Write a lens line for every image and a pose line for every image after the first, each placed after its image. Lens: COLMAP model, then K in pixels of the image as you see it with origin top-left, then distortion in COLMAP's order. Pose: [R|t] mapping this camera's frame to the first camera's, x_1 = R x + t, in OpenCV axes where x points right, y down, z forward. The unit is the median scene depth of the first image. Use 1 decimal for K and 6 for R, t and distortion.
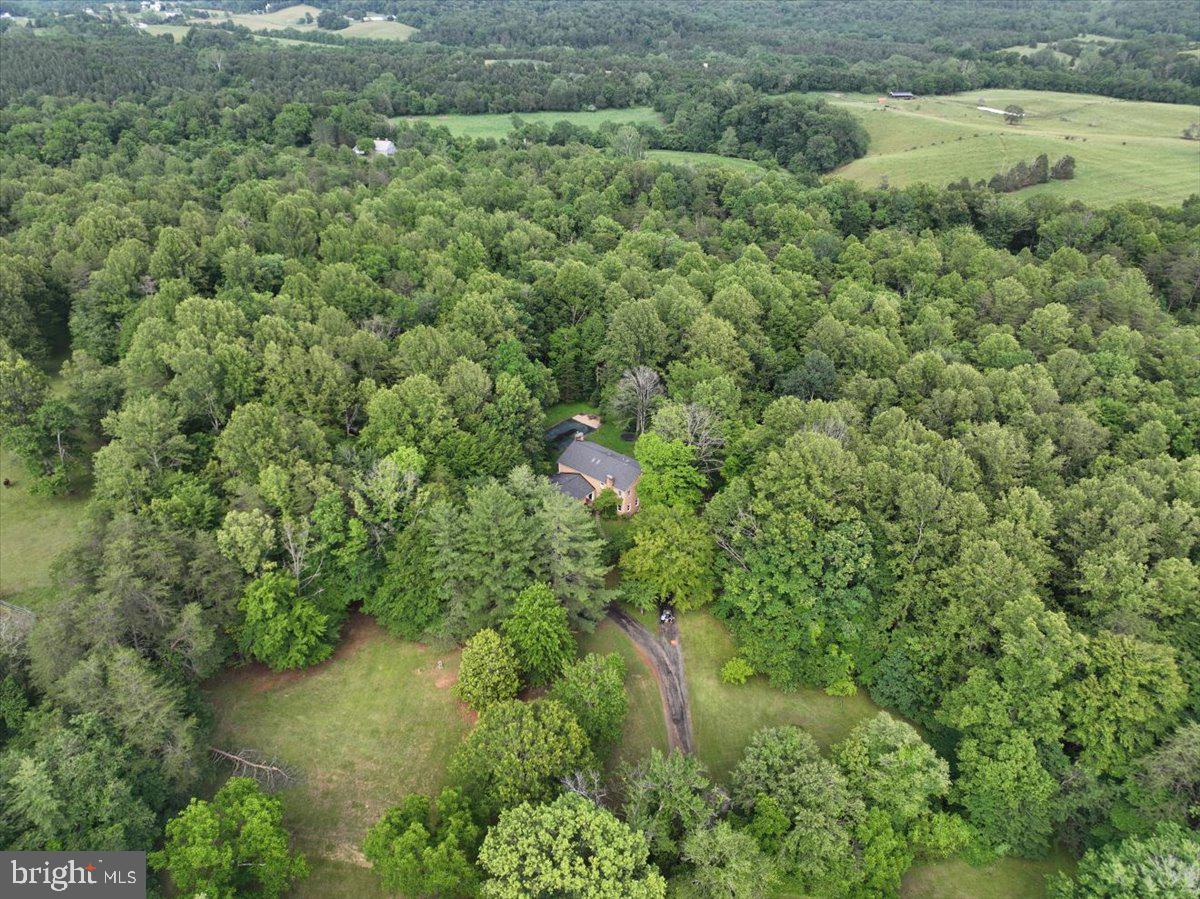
lens RADIAL K [[848.9, 0, 600.0], [0, 848.9, 449.5], [0, 0, 1]] dist [0.000982, -0.002706]
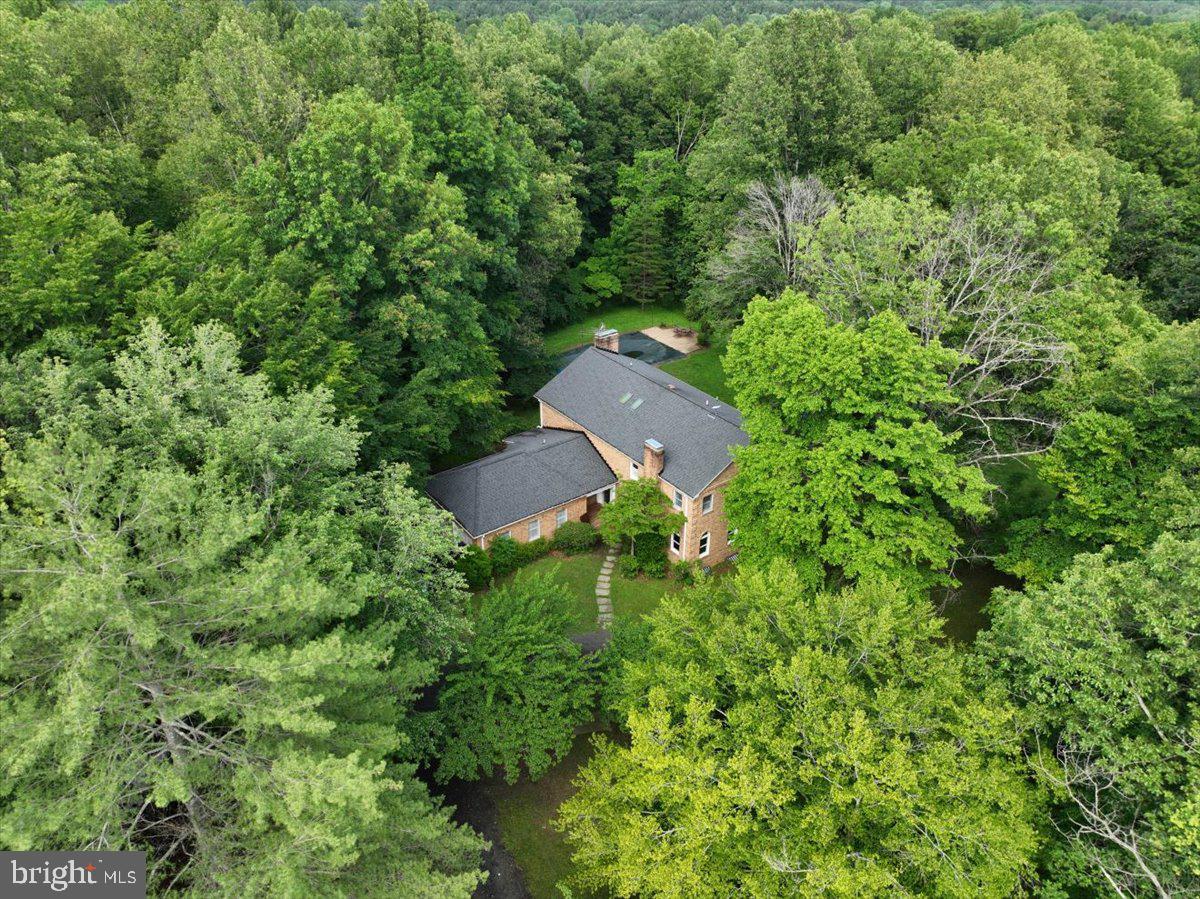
lens RADIAL K [[848.9, 0, 600.0], [0, 848.9, 449.5], [0, 0, 1]] dist [0.000982, -0.002706]
pose [[0.974765, 0.111494, -0.193399, 0.036834], [-0.111357, 0.993713, 0.011617, 0.021304], [0.193478, 0.010213, 0.981051, 0.448292]]
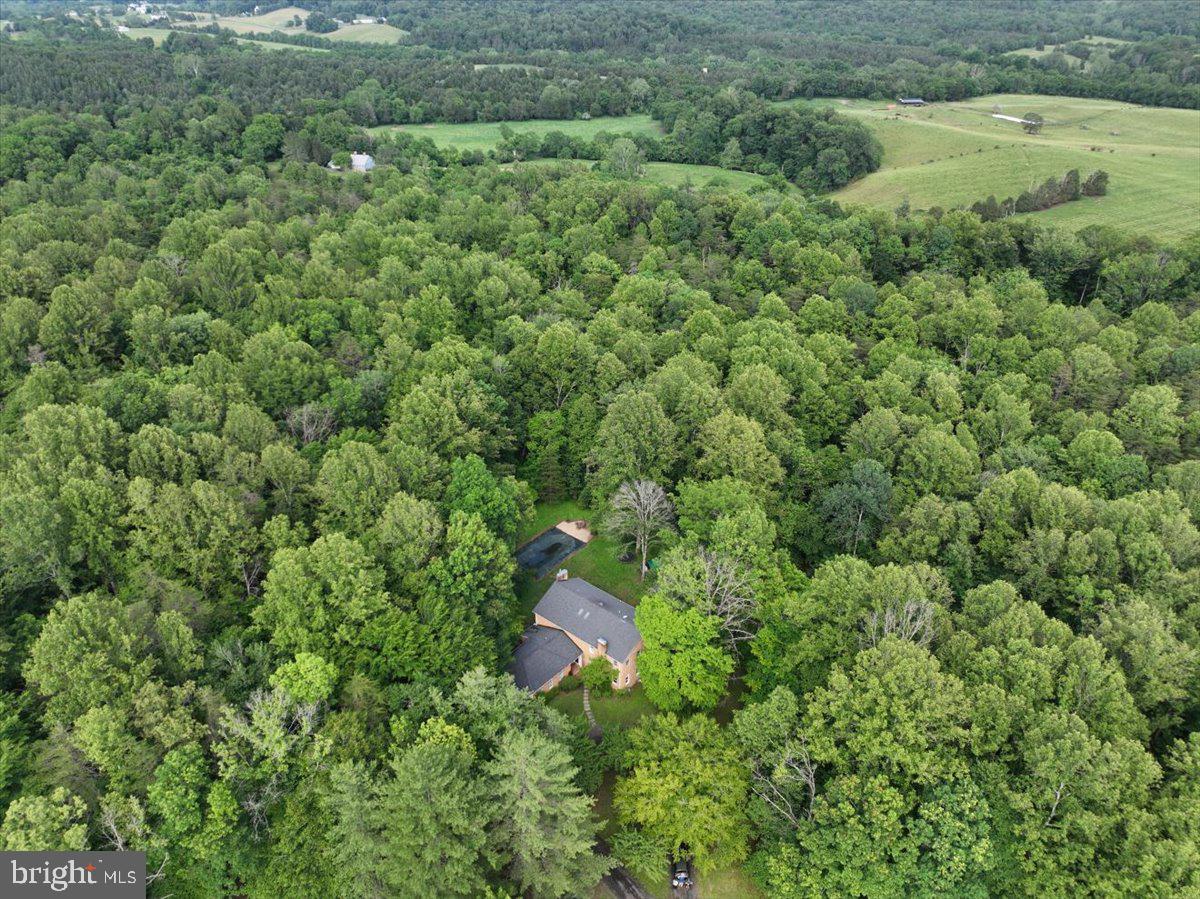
lens RADIAL K [[848.9, 0, 600.0], [0, 848.9, 449.5], [0, 0, 1]] dist [0.000982, -0.002706]
pose [[0.999990, -0.003206, 0.003110, 0.005464], [0.003210, 0.999994, -0.001152, -0.091582], [-0.003106, 0.001162, 0.999995, 0.164546]]
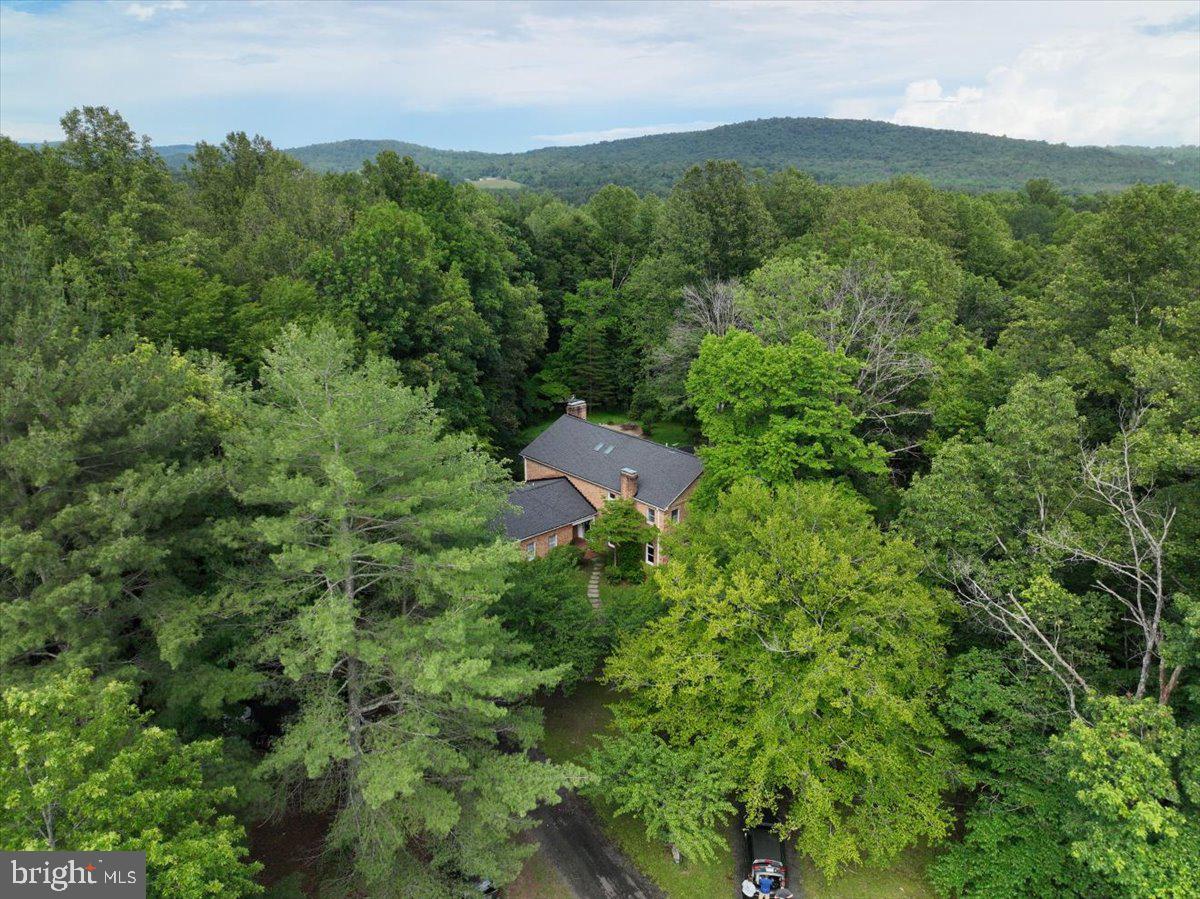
lens RADIAL K [[848.9, 0, 600.0], [0, 848.9, 449.5], [0, 0, 1]] dist [0.000982, -0.002706]
pose [[0.992597, 0.039295, -0.114925, 0.029533], [-0.060526, 0.980389, -0.187545, 0.065431], [0.105301, 0.193113, 0.975510, 0.399833]]
